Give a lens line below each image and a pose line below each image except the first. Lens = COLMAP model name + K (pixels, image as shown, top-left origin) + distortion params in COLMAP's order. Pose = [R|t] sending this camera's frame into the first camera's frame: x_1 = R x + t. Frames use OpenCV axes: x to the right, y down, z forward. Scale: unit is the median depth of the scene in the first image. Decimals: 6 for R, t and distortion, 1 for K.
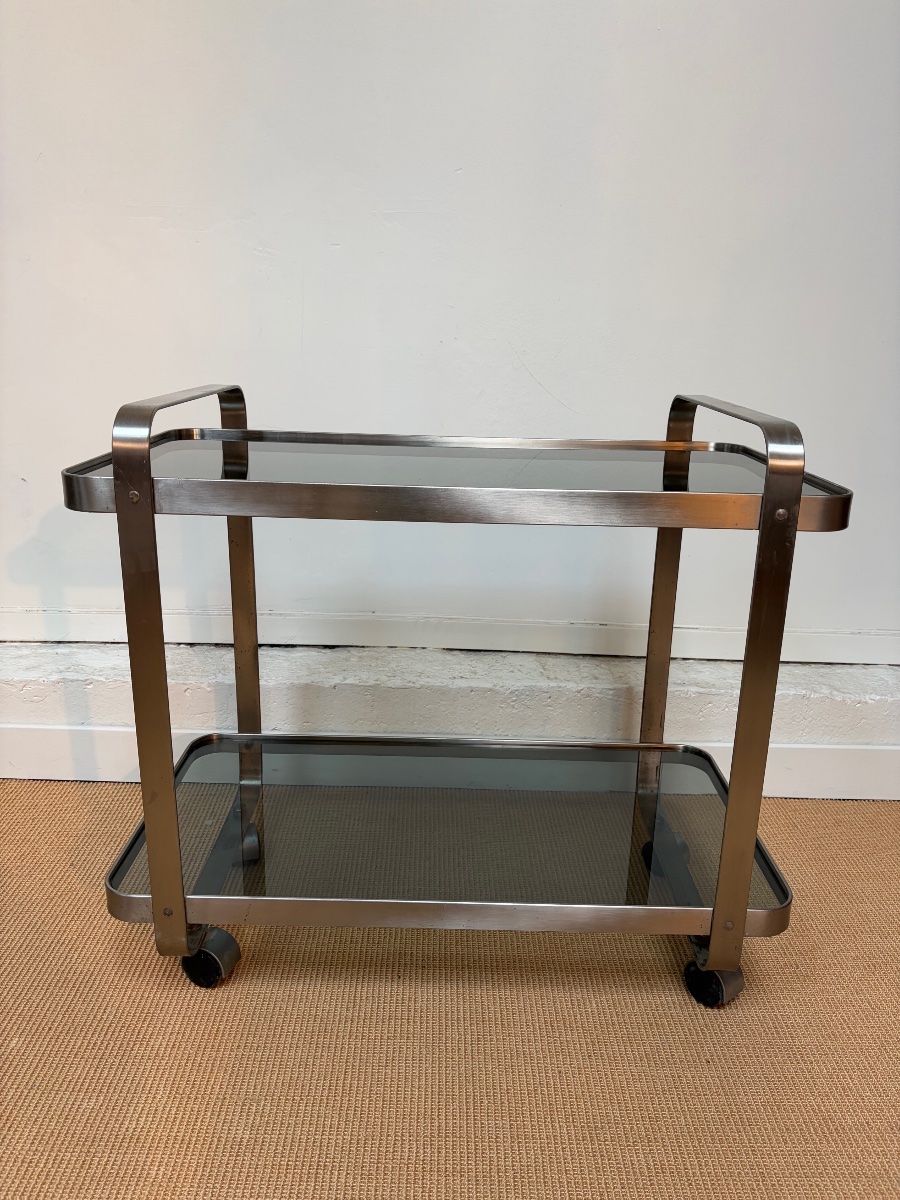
lens RADIAL K [[937.5, 0, 450.0], [0, 937.5, 600.0], [0, 0, 1]] dist [0.150047, -0.335096]
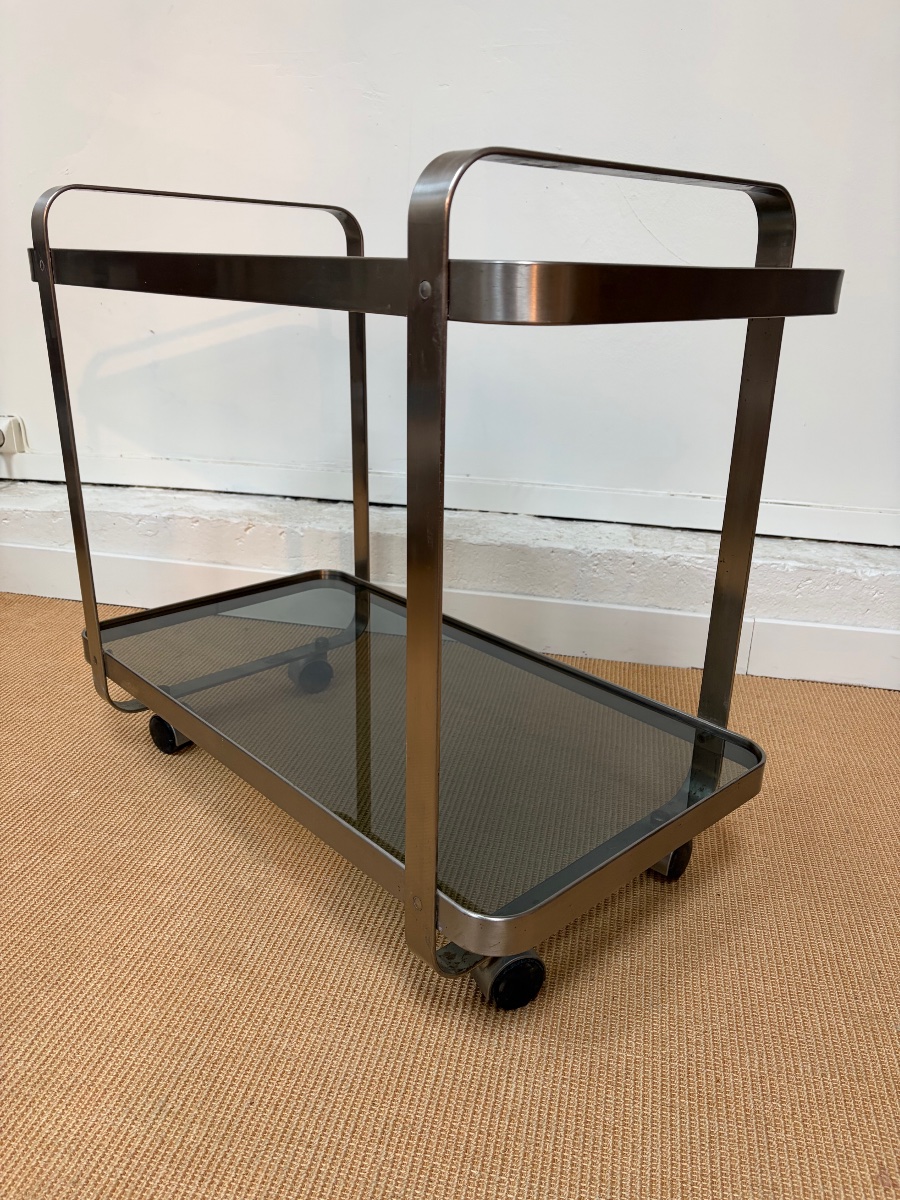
lens RADIAL K [[937.5, 0, 450.0], [0, 937.5, 600.0], [0, 0, 1]] dist [0.150047, -0.335096]
pose [[0.977953, 0.072072, -0.195995, 0.109224], [-0.063562, 0.996756, 0.049378, 0.100828], [0.198917, -0.035831, 0.979361, 0.013450]]
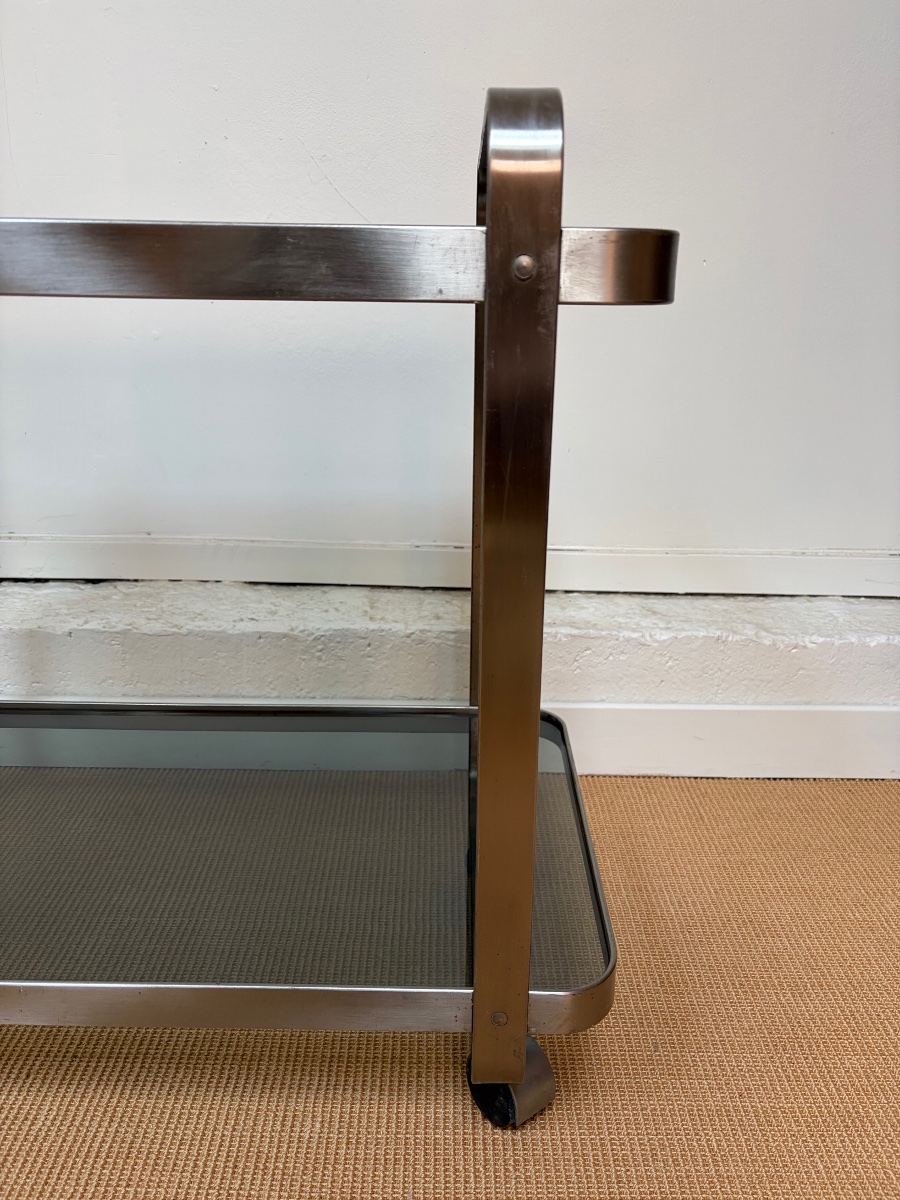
lens RADIAL K [[937.5, 0, 450.0], [0, 937.5, 600.0], [0, 0, 1]] dist [0.150047, -0.335096]
pose [[0.999798, -0.010276, -0.017252, 0.173731], [0.011055, 0.998893, 0.045717, 0.034947], [0.016763, -0.045899, 0.998805, 0.266674]]
